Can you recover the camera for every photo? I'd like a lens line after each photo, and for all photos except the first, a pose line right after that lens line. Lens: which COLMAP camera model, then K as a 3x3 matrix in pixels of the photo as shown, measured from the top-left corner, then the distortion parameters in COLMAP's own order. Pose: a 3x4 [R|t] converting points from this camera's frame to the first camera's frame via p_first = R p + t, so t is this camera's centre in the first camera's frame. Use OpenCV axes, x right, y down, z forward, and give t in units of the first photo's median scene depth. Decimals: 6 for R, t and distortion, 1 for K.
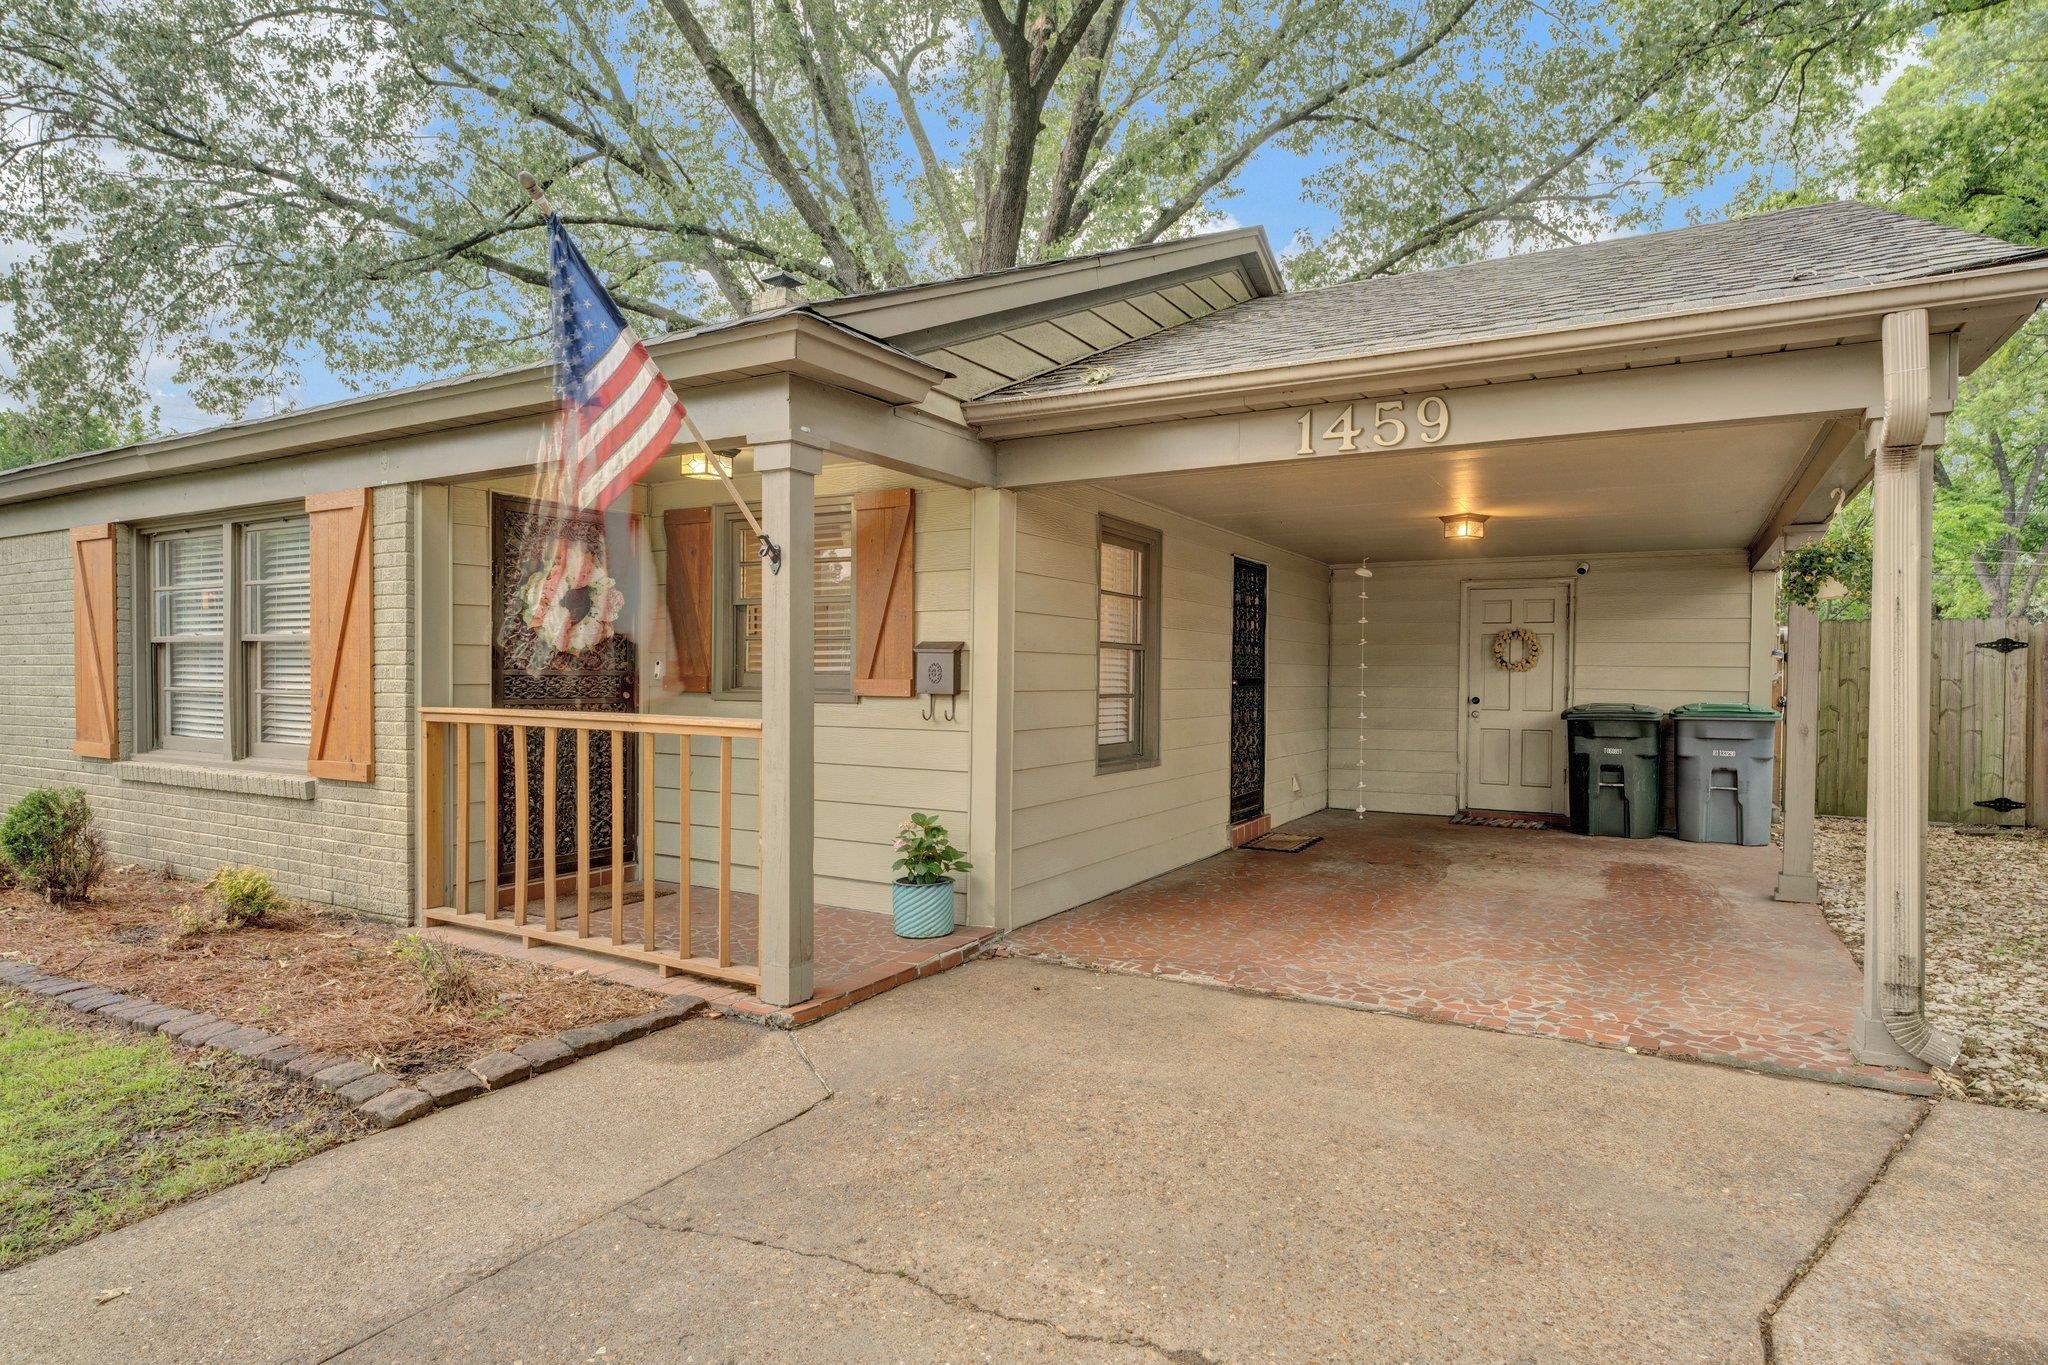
lens RADIAL K [[1120.5, 0, 1024.4], [0, 1120.5, 686.0], [0, 0, 1]] dist [-0.002661, -0.000144]
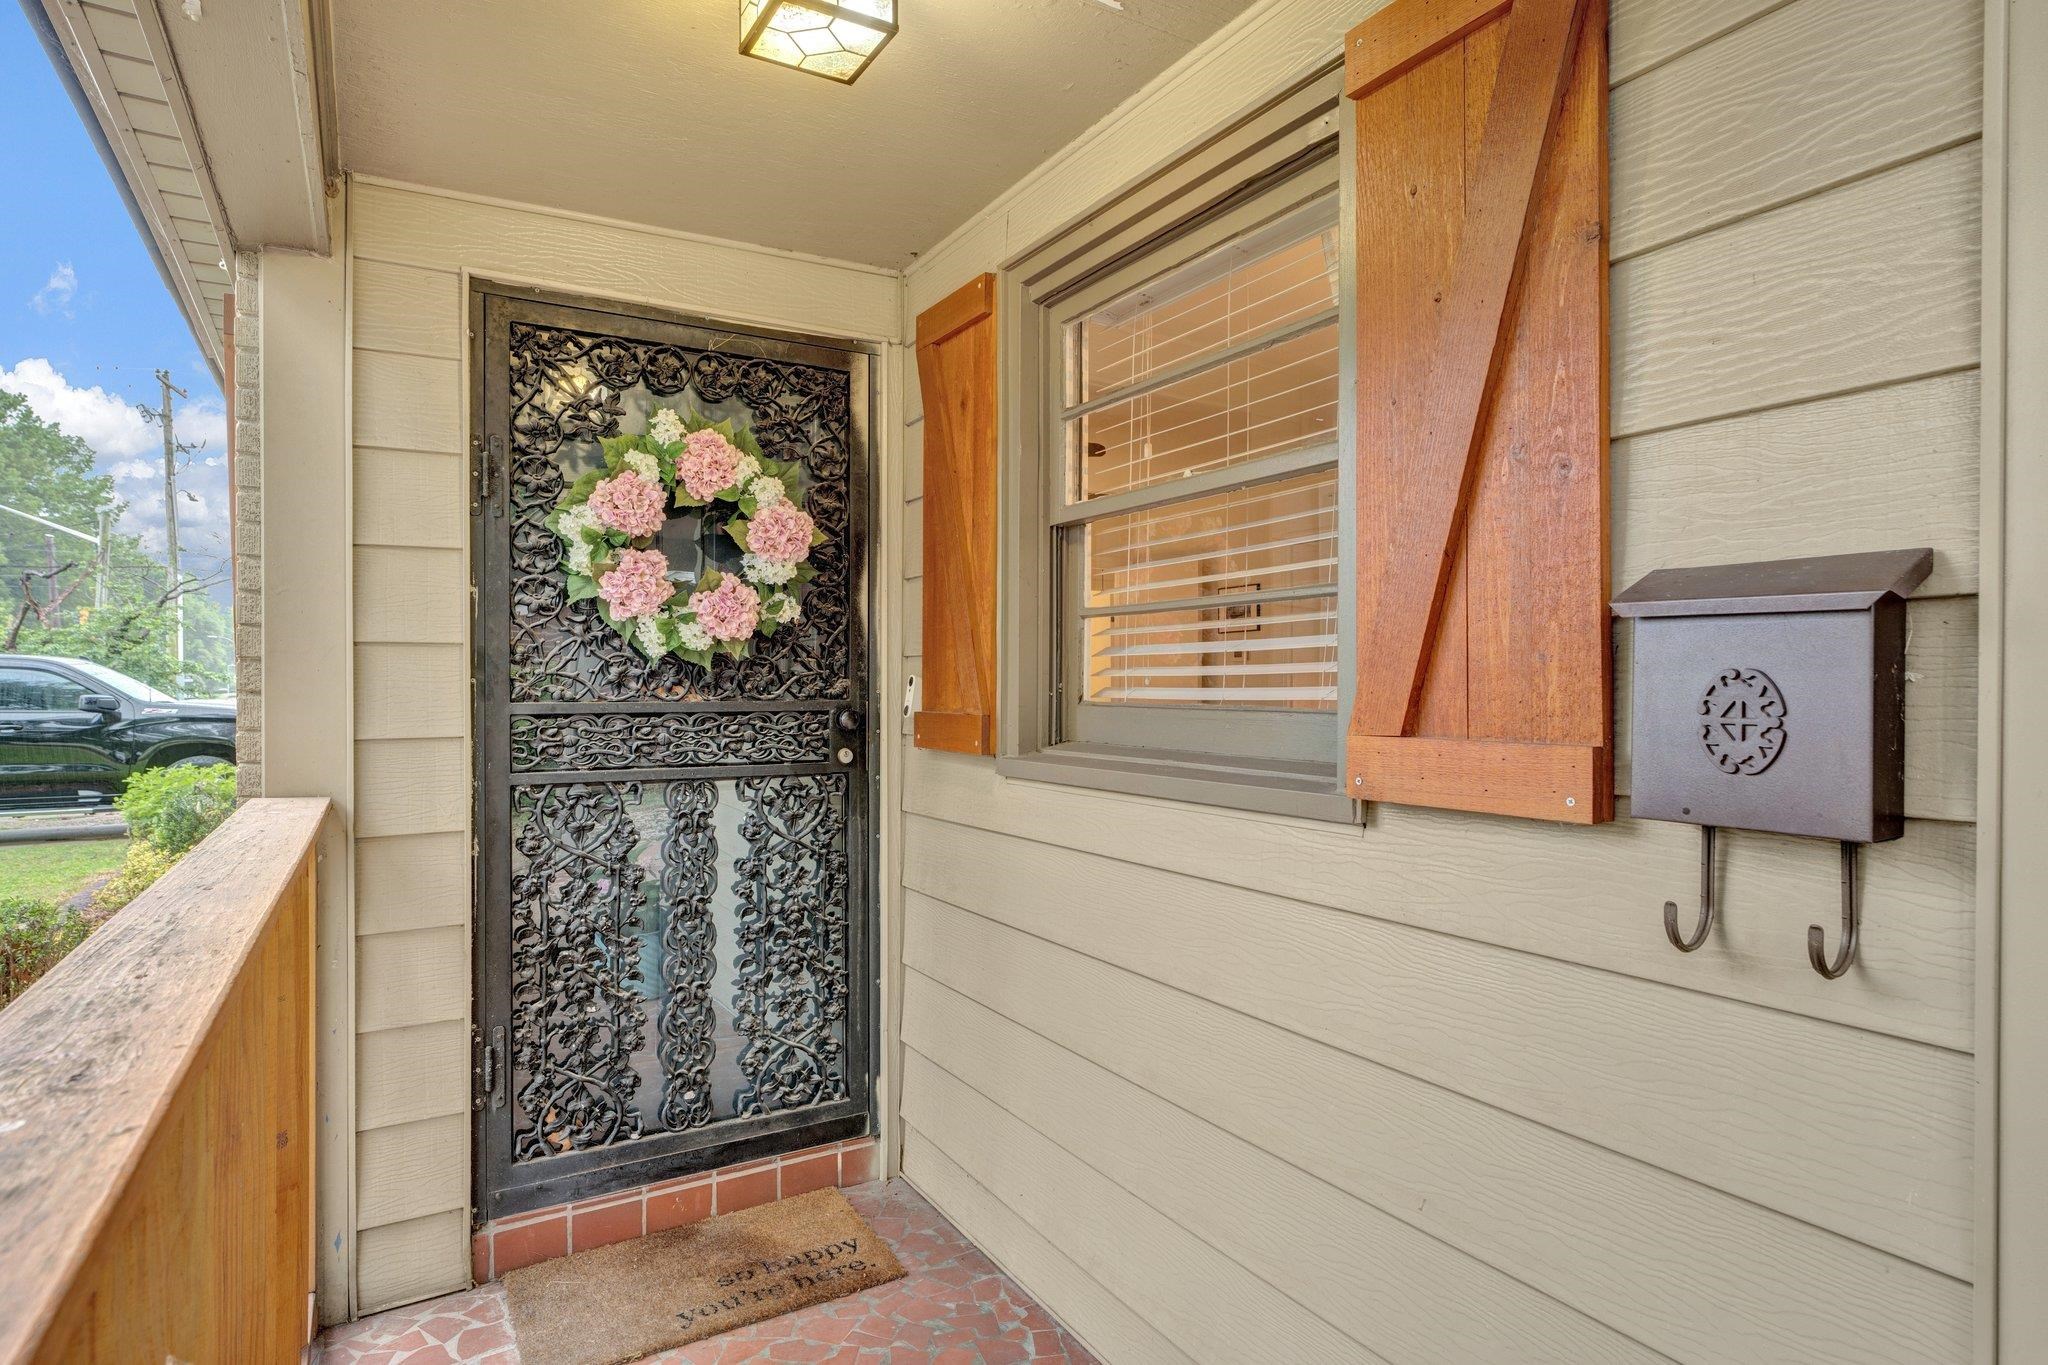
lens RADIAL K [[1120.5, 0, 1028.0], [0, 1120.5, 694.7], [0, 0, 1]] dist [-0.002661, -0.000144]
pose [[0.868433, -0.004836, -0.495782, -0.088223], [0.003357, 0.999987, -0.003874, -0.015177], [0.495794, 0.001700, 0.868438, 0.747911]]
